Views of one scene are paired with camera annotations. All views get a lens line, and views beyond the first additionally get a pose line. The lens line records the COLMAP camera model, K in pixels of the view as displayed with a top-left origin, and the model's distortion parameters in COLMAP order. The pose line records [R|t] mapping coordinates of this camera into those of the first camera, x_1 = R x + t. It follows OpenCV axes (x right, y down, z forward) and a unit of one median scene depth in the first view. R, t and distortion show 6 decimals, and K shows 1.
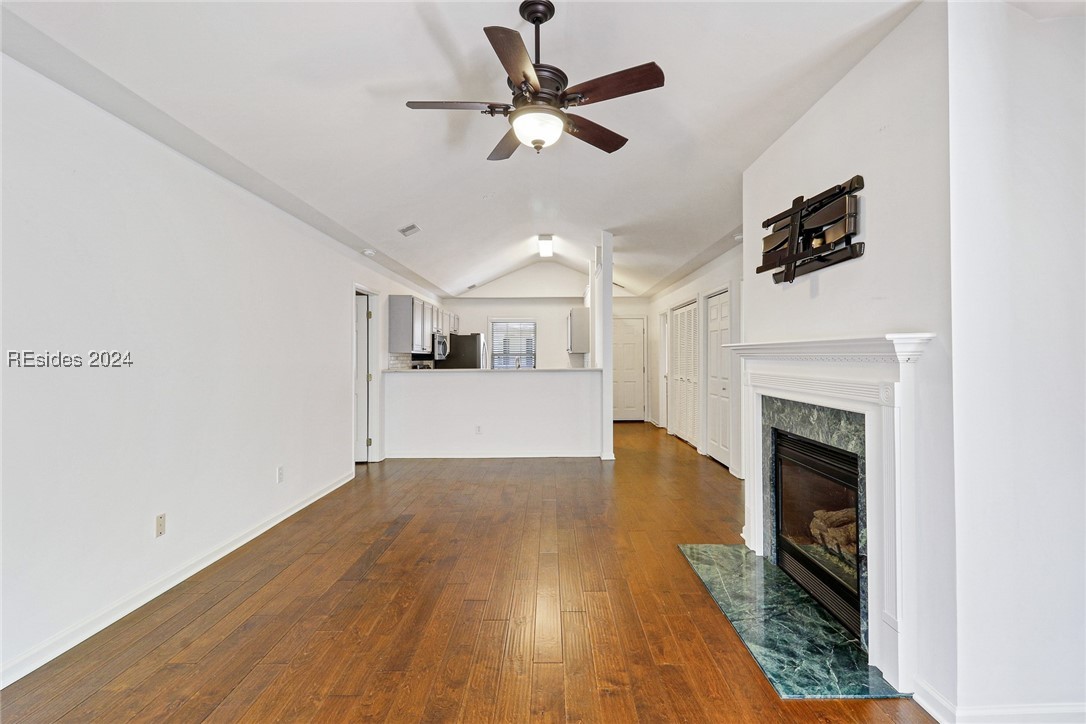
lens RADIAL K [[509.7, 0, 545.2], [0, 509.7, 351.9], [0, 0, 1]] dist [0.023431, -0.008188]
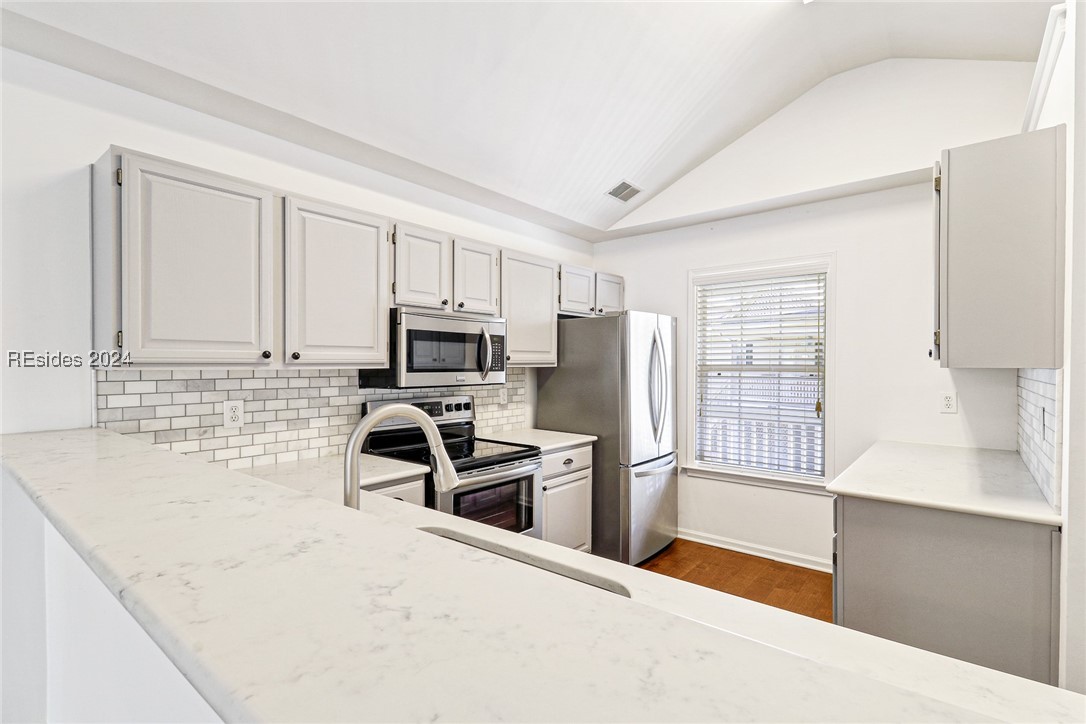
lens RADIAL K [[509.7, 0, 547.4], [0, 509.7, 365.1], [0, 0, 1]] dist [0.023431, -0.008188]
pose [[0.784875, 0.004424, -0.619638, 0.161553], [0.004180, 0.999914, 0.012434, -0.007696], [0.619640, -0.012349, 0.784789, 2.106443]]
